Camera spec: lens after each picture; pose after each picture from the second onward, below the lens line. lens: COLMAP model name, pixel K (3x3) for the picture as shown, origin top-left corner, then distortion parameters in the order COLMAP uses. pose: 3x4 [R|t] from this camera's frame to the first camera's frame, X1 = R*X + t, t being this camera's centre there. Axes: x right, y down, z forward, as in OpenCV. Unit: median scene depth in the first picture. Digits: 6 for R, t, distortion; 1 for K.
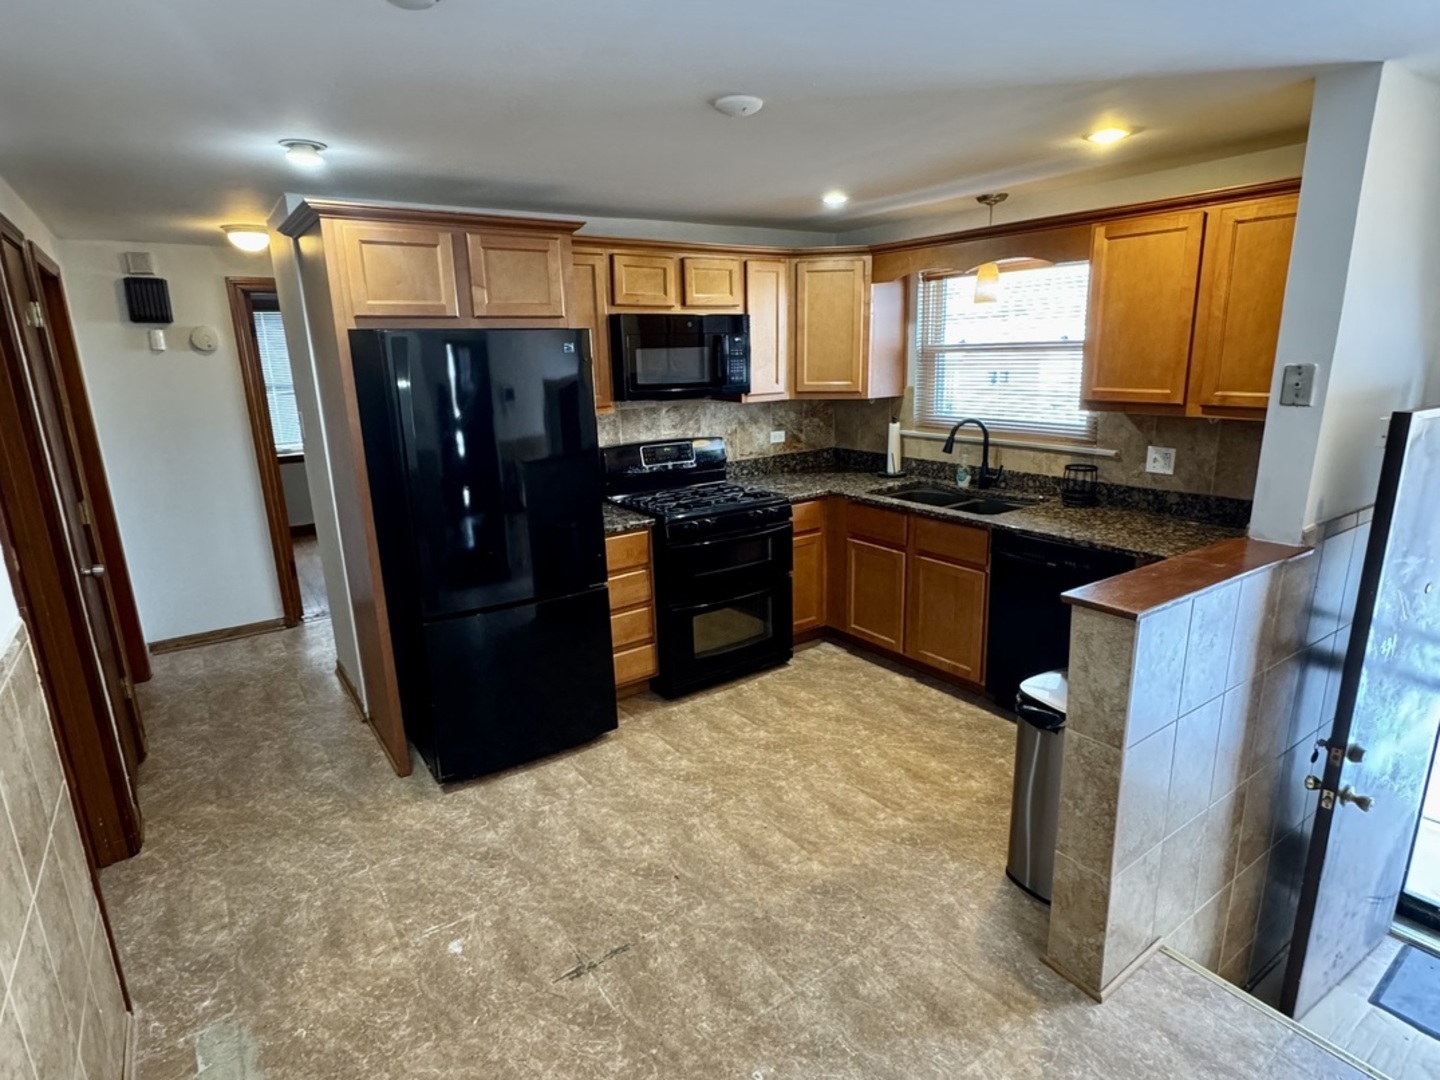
lens RADIAL K [[784.2, 0, 716.5], [0, 784.2, 534.9], [0, 0, 1]] dist [-0.000280, 0.000046]
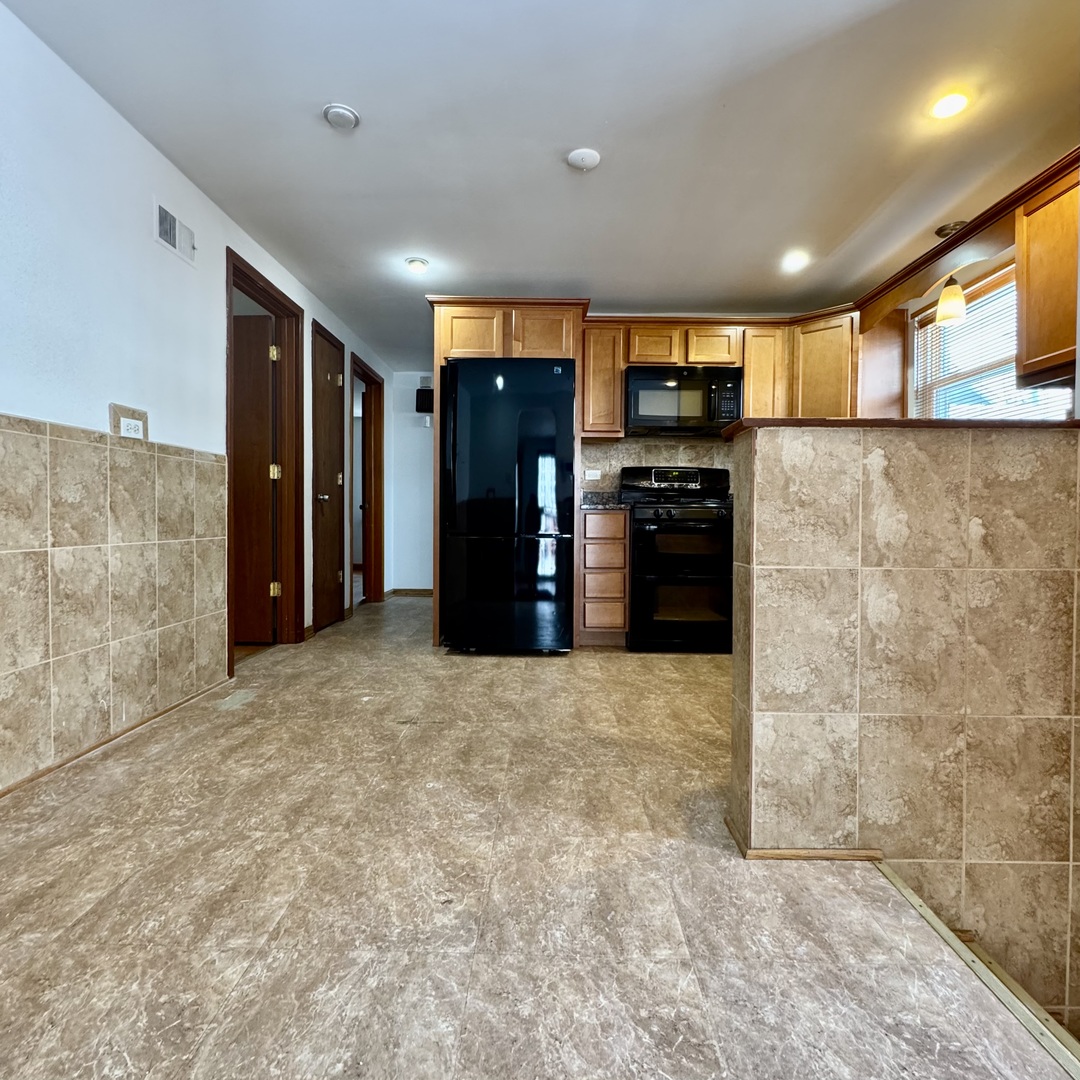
lens RADIAL K [[591.7, 0, 529.6], [0, 591.7, 516.8], [0, 0, 1]] dist [-0.000238, 0.000735]
pose [[0.804225, 0.036578, -0.593198, 0.421003], [-0.175099, 0.968386, -0.177676, 0.229909], [0.567946, 0.246760, 0.785205, 0.125243]]
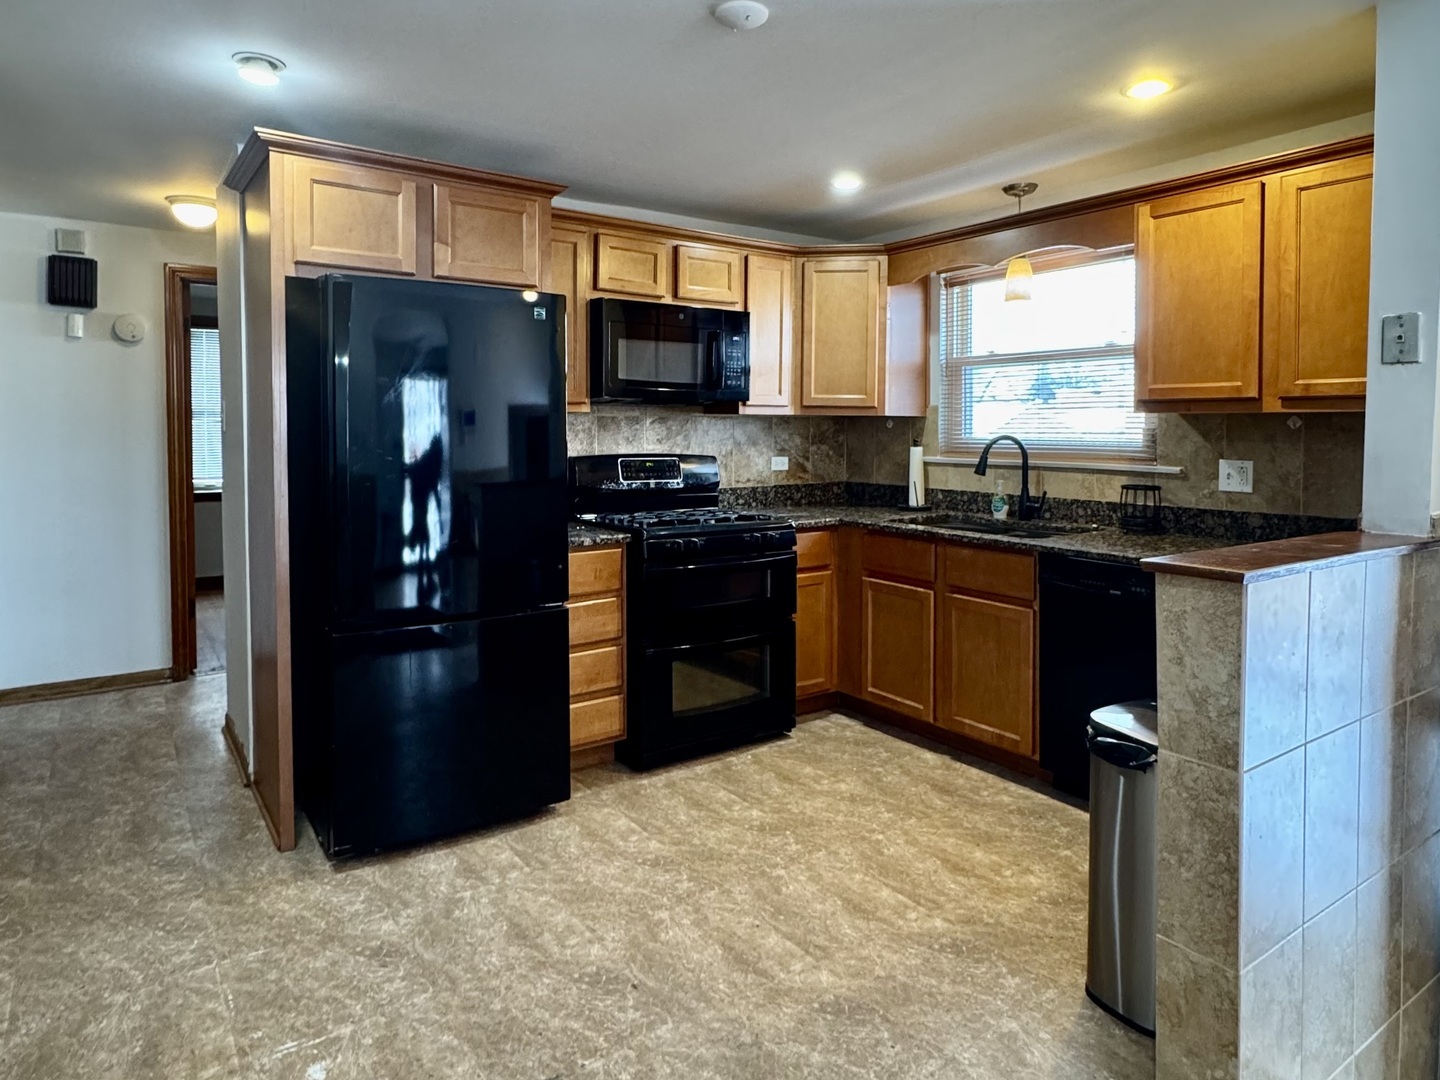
lens RADIAL K [[893.2, 0, 710.3], [0, 893.2, 446.9], [0, 0, 1]] dist [-0.001730, 0.001011]
pose [[0.999565, 0.029401, -0.002369, 0.005742], [-0.029208, 0.975386, -0.218560, 0.105113], [-0.004115, 0.218534, 0.975821, 0.066138]]
